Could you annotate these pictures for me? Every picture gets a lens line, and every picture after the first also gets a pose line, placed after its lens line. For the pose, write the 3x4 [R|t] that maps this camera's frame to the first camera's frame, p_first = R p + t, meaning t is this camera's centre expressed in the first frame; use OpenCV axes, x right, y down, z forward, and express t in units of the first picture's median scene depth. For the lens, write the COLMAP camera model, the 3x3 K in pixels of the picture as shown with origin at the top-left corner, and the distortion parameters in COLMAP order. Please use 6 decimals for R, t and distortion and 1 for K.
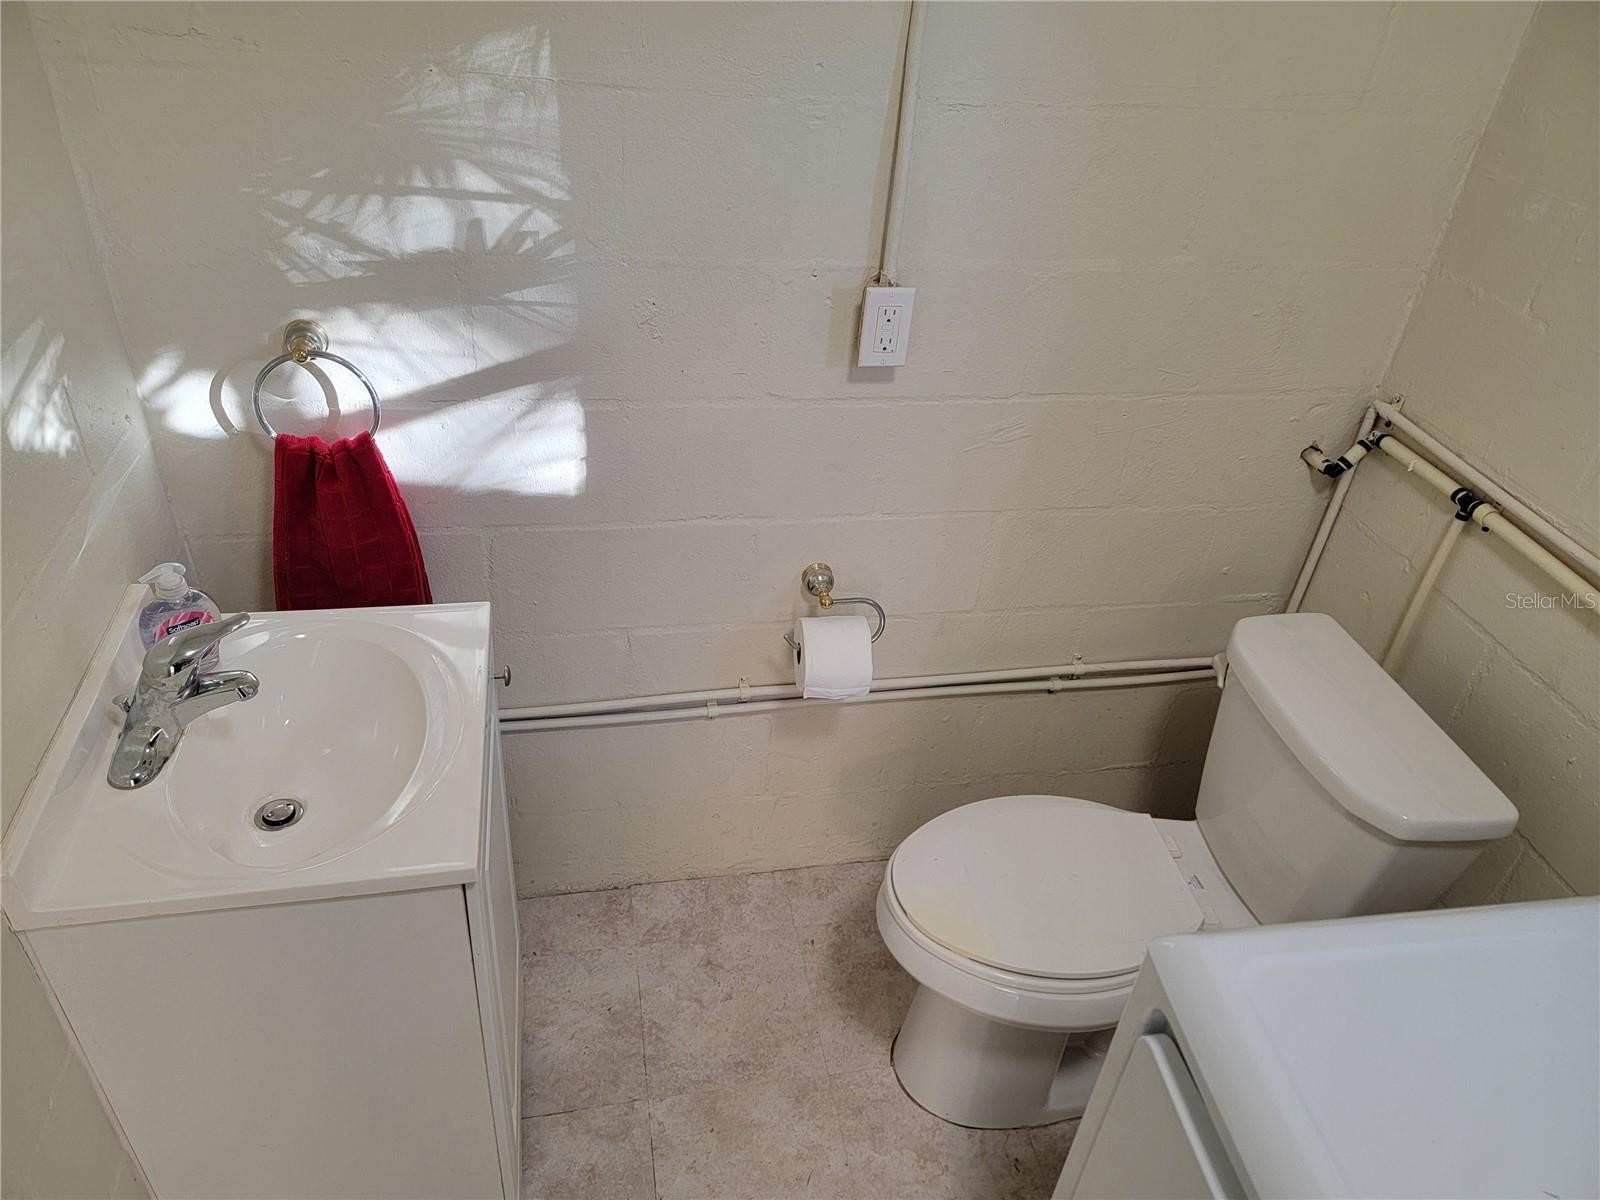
lens RADIAL K [[1099.5, 0, 799.3], [0, 1099.5, 599.6], [0, 0, 1]] dist [0.097443, -0.082976]
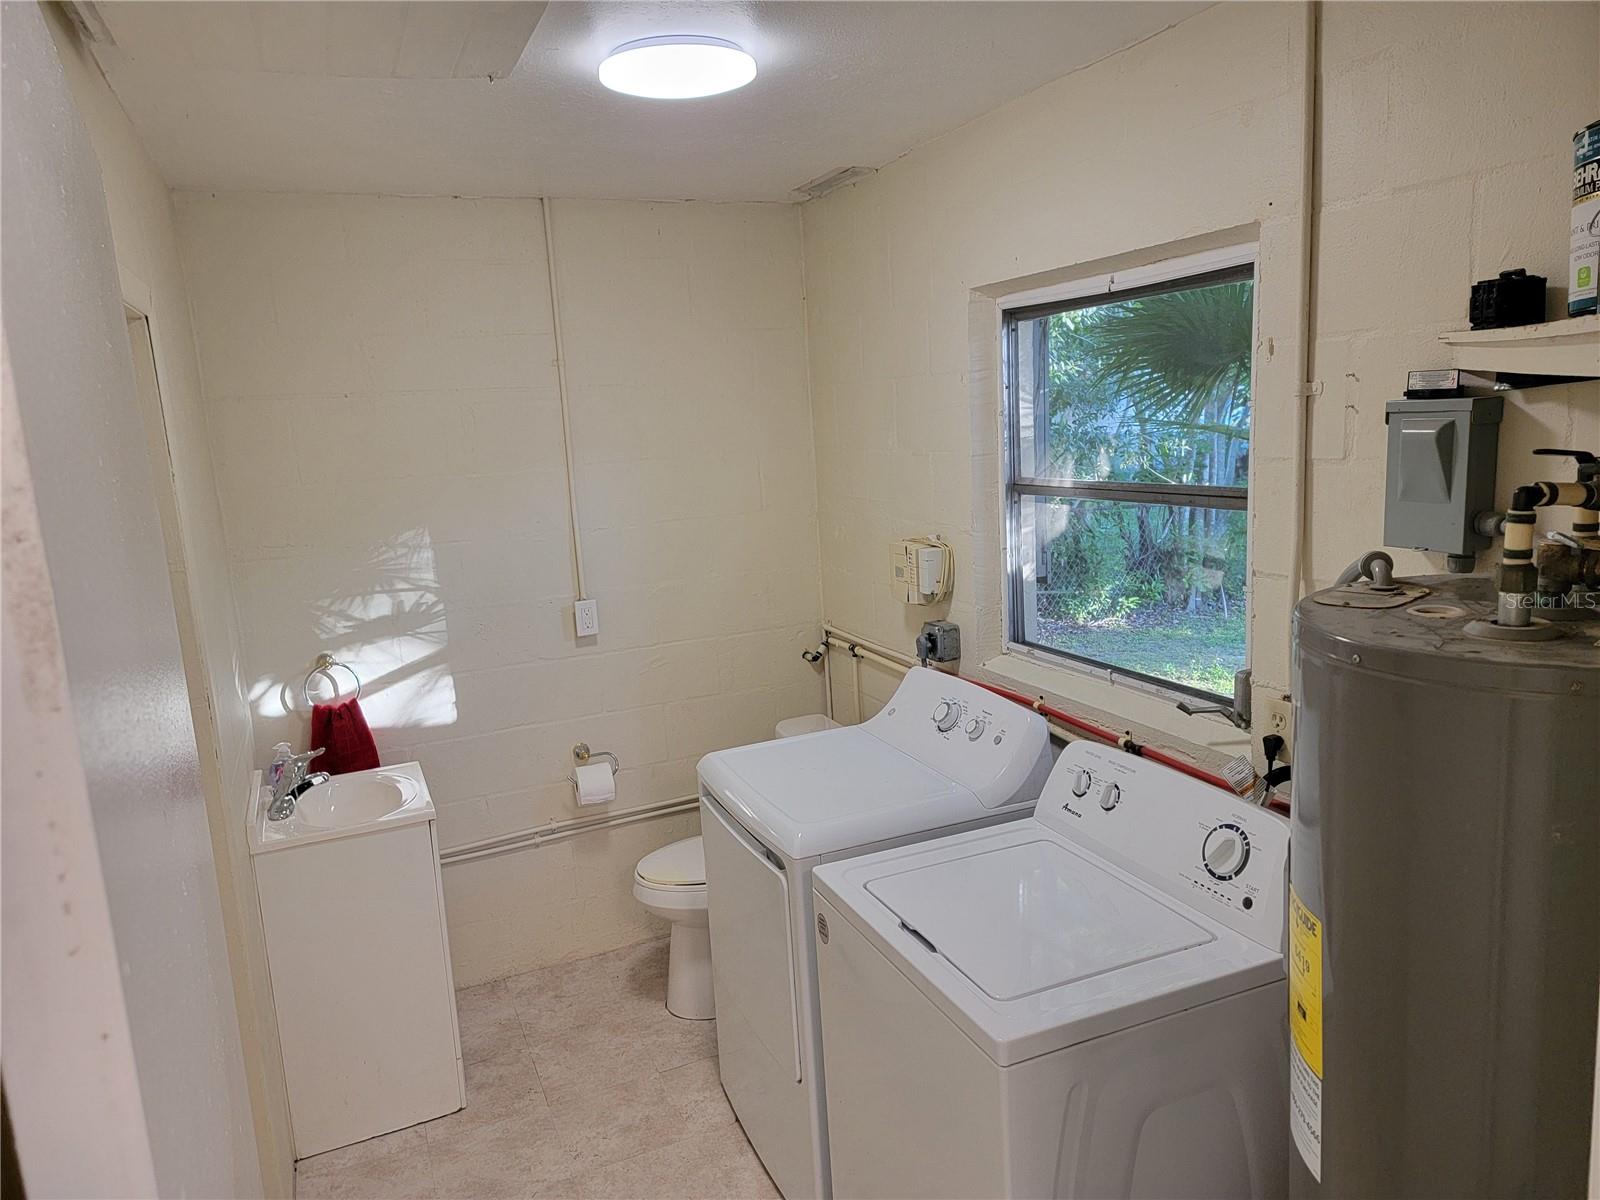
lens RADIAL K [[1099.5, 0, 800.7], [0, 1099.5, 600.0], [0, 0, 1]] dist [0.097443, -0.082976]
pose [[0.966336, -0.170617, 0.192572, 0.074808], [0.236794, 0.882495, -0.406364, 0.779120], [-0.100611, 0.438284, 0.893188, -1.140846]]
